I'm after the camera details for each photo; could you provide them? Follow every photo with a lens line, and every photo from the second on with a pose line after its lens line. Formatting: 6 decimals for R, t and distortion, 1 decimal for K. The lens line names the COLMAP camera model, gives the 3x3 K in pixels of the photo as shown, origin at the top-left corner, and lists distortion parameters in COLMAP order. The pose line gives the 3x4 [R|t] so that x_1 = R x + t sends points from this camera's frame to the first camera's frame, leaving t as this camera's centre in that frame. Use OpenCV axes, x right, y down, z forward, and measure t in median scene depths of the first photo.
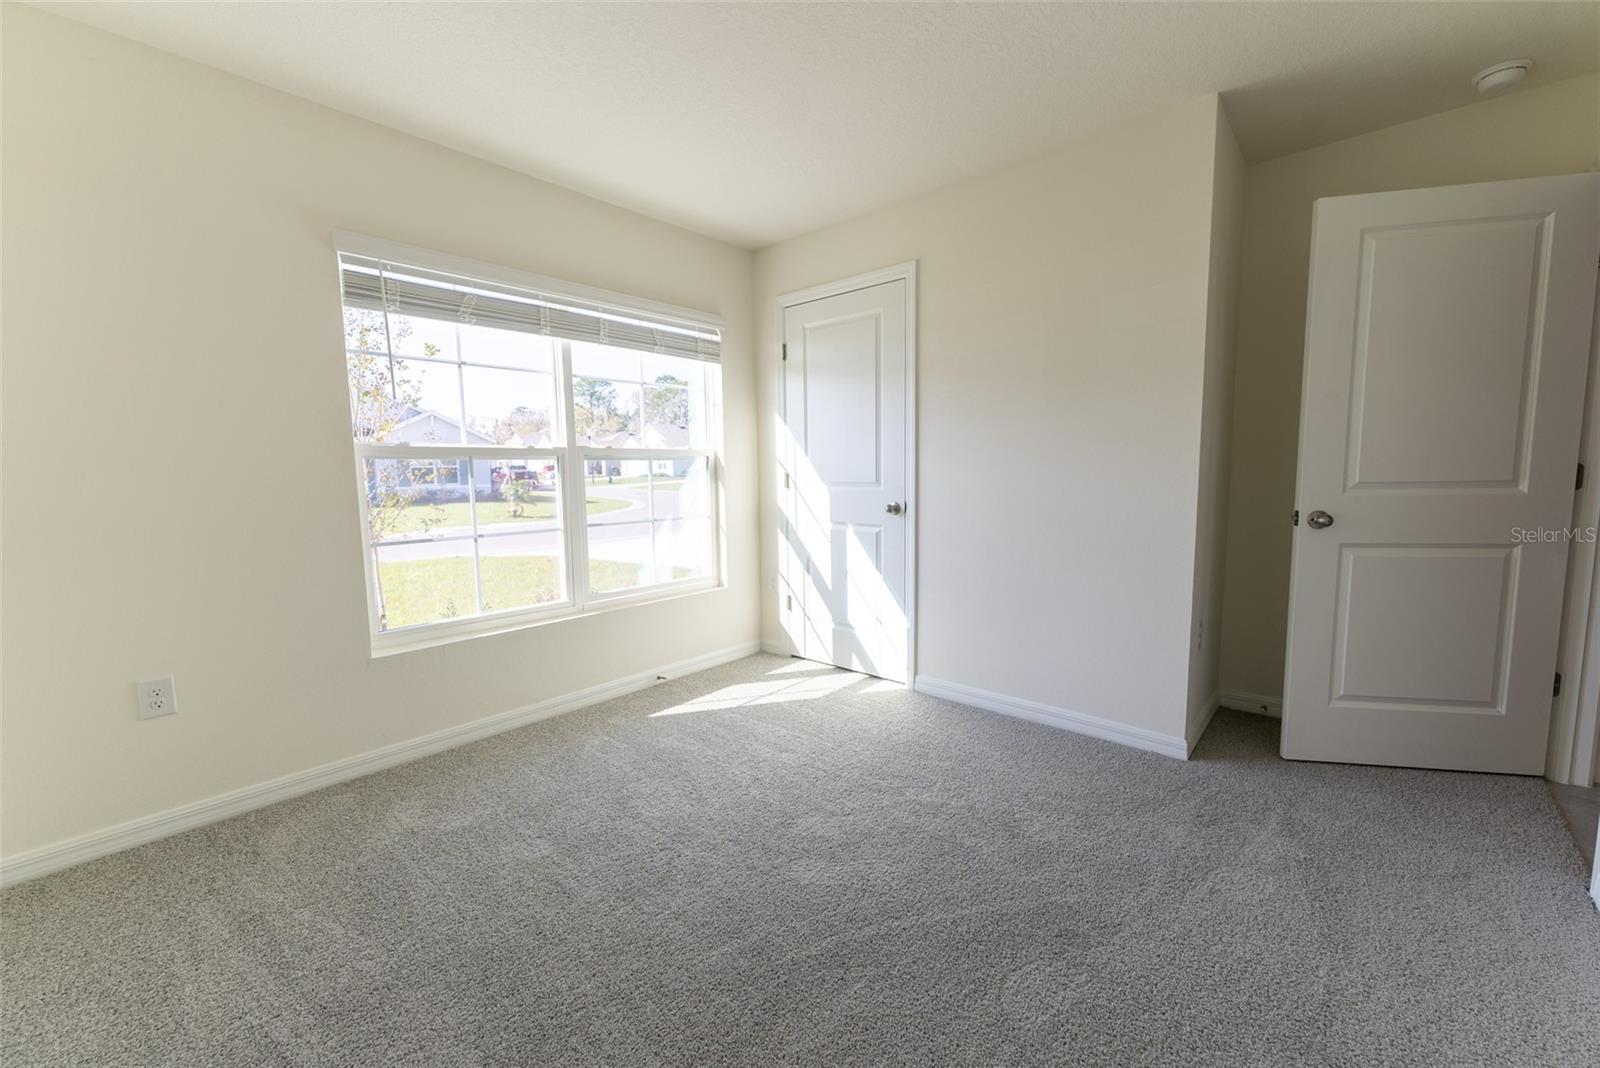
lens RADIAL K [[629.1, 0, 794.8], [0, 629.1, 538.5], [0, 0, 1]] dist [0.000708, -0.000008]
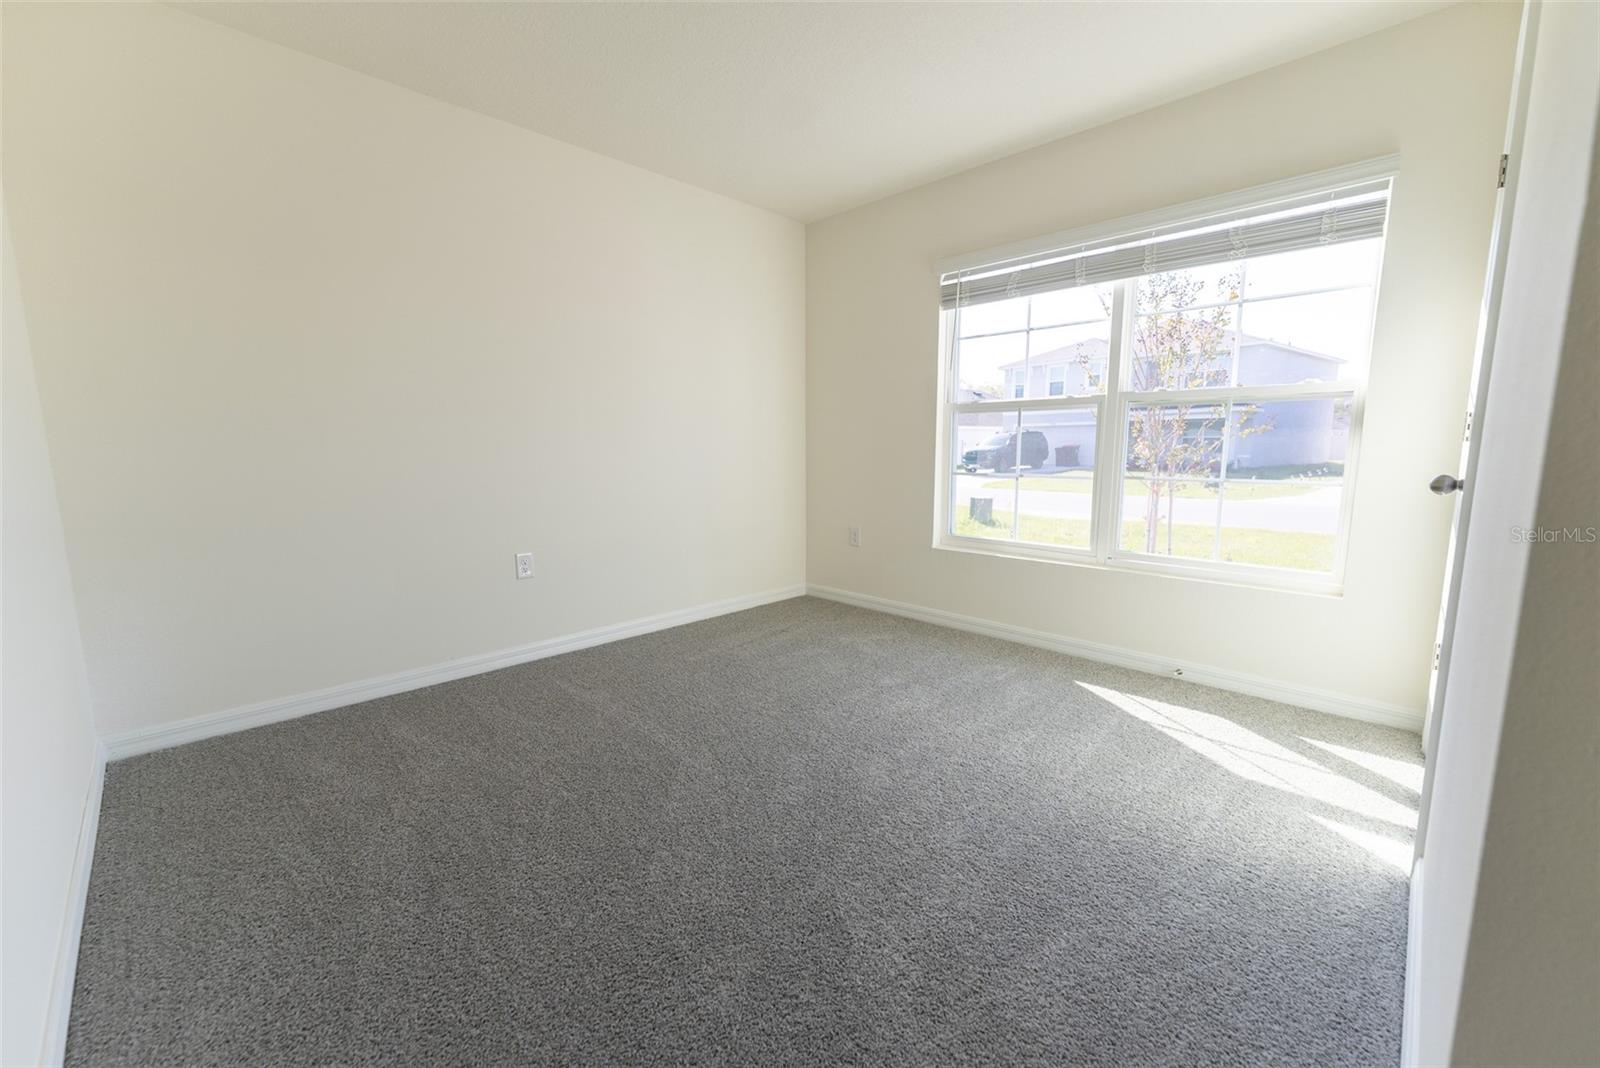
lens RADIAL K [[634.9, 0, 806.5], [0, 634.9, 534.5], [0, 0, 1]] dist [0.002226, -0.000241]
pose [[-0.036146, 0.155003, -0.987253, 0.651391], [-0.103834, 0.981969, 0.157975, -0.038077], [0.993938, 0.108220, -0.019400, 0.570493]]
